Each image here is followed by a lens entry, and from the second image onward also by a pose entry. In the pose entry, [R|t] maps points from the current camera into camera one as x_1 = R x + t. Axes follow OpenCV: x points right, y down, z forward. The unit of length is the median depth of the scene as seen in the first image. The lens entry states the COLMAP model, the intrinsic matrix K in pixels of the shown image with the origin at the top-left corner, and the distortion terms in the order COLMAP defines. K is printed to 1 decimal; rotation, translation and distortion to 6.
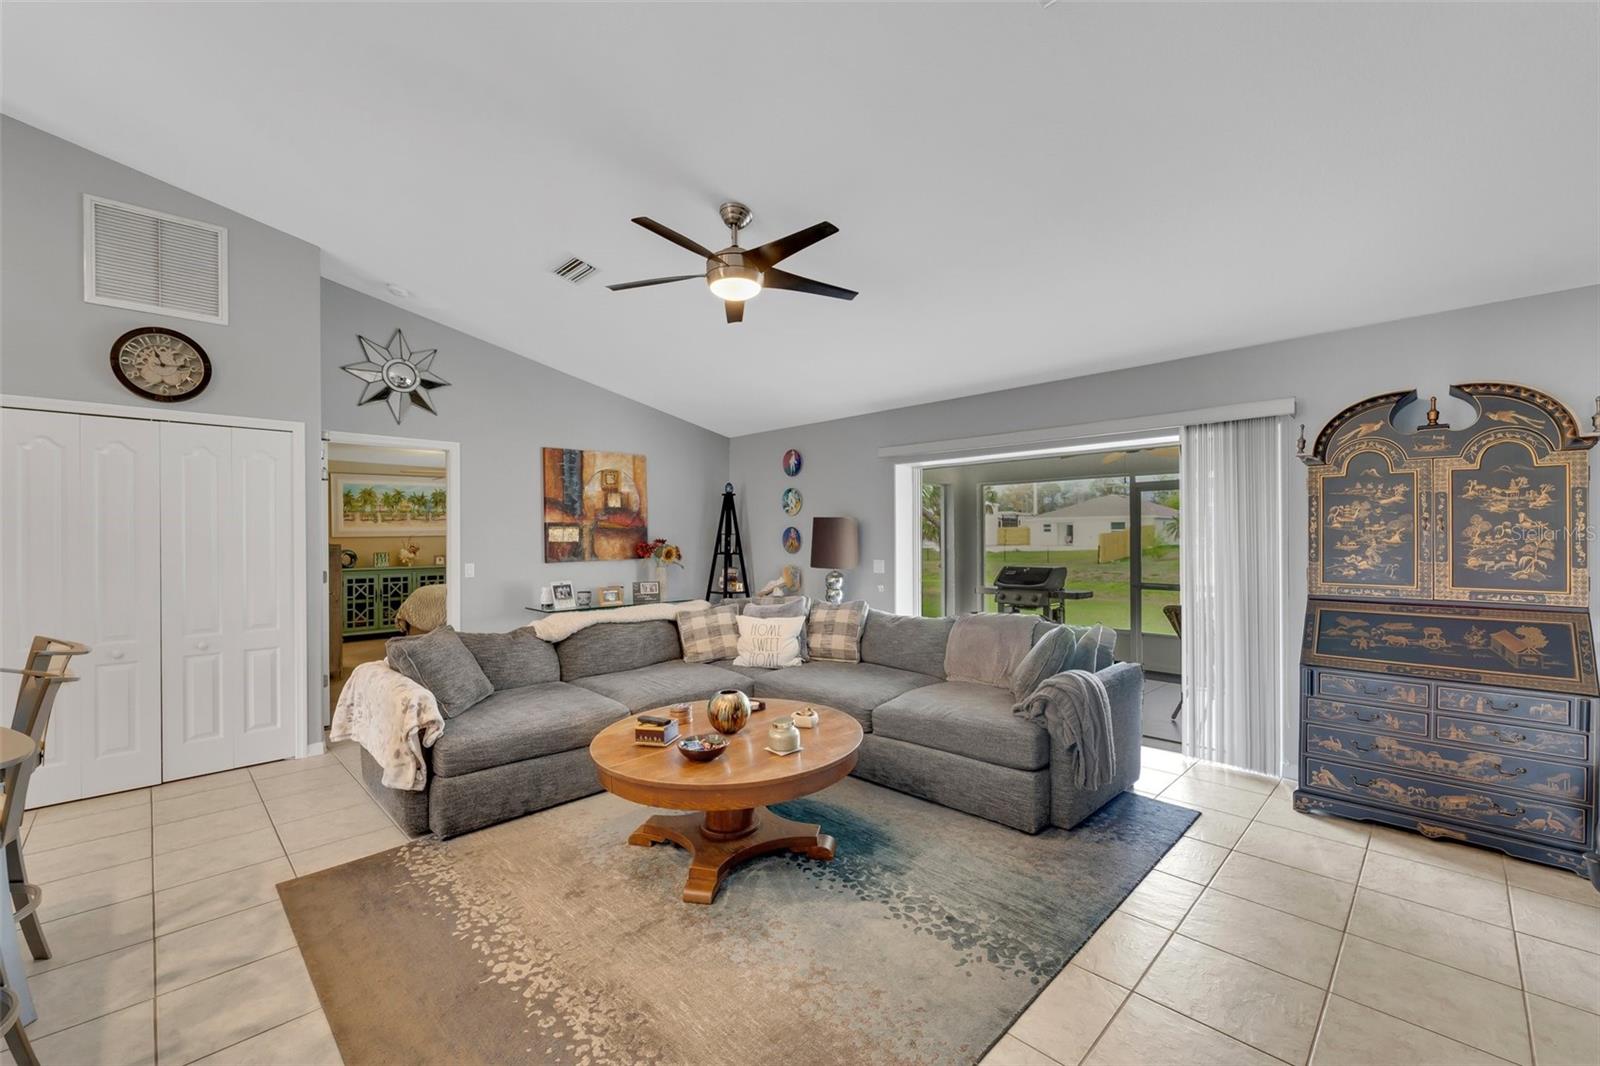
lens RADIAL K [[654.7, 0, 797.8], [0, 654.7, 535.3], [0, 0, 1]] dist [-0.001358, -0.000525]
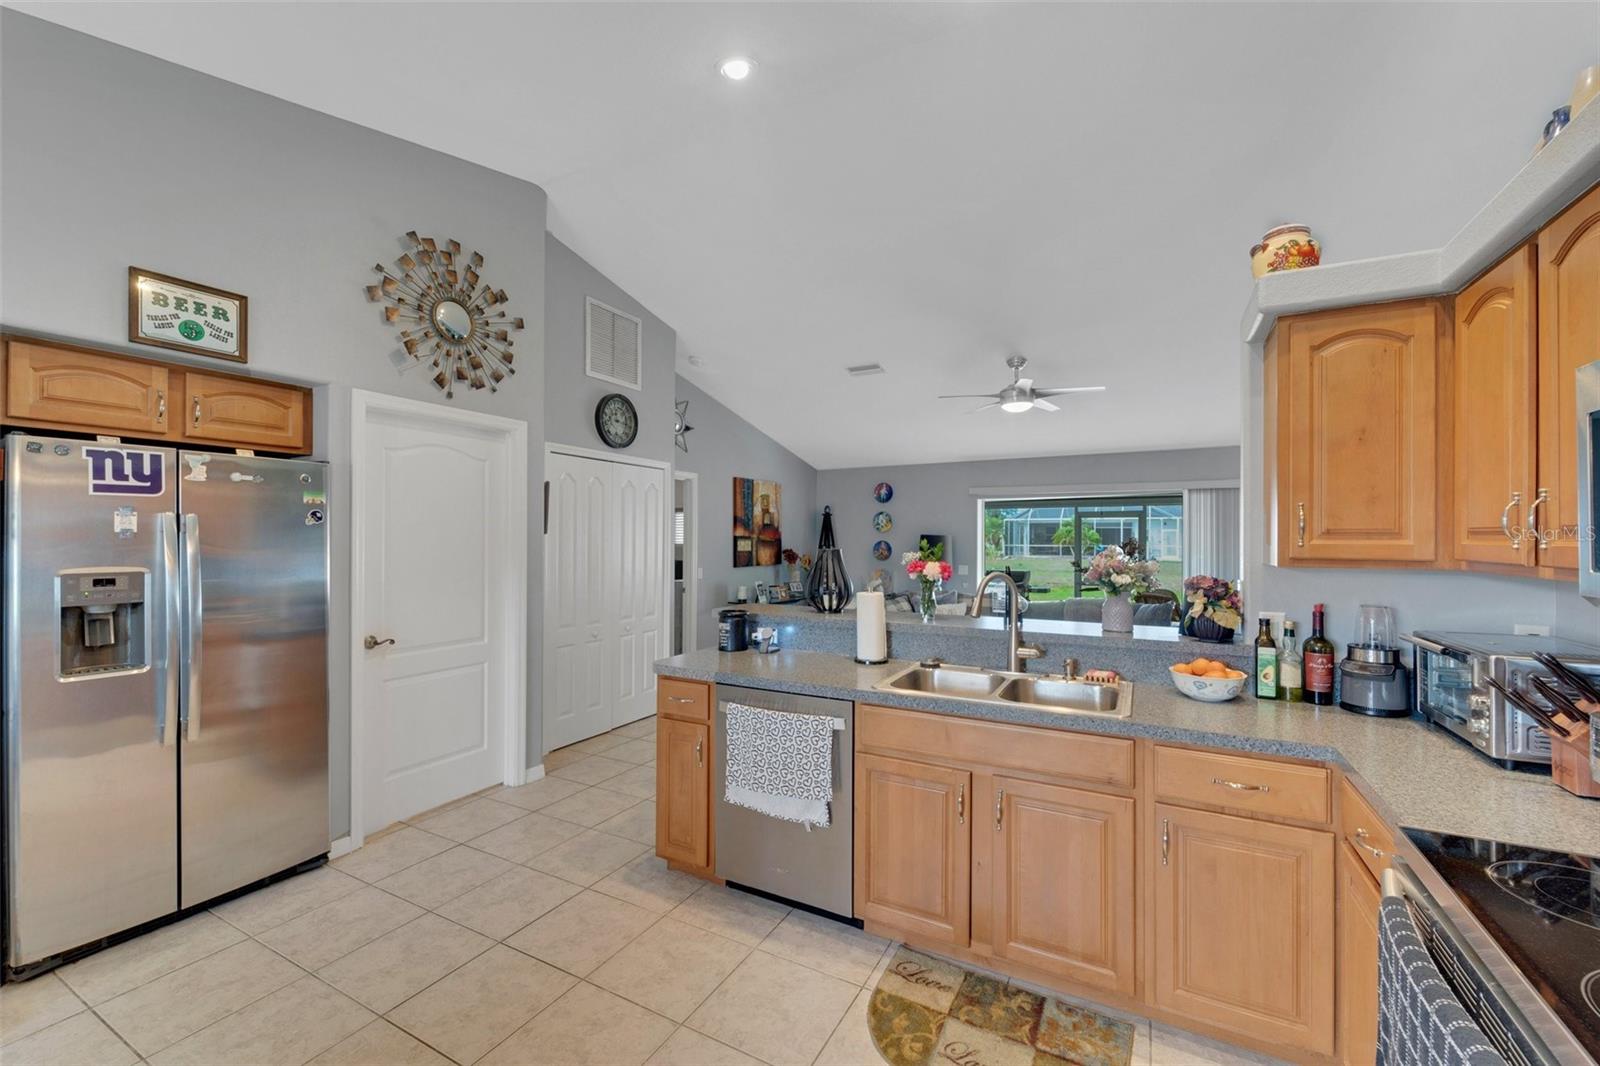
lens RADIAL K [[654.7, 0, 797.8], [0, 654.7, 535.3], [0, 0, 1]] dist [-0.001358, -0.000525]
pose [[0.955785, 0.013493, 0.293756, -0.643187], [-0.010970, 0.999887, -0.010235, -0.008981], [-0.293862, 0.006559, 0.955825, -0.259906]]
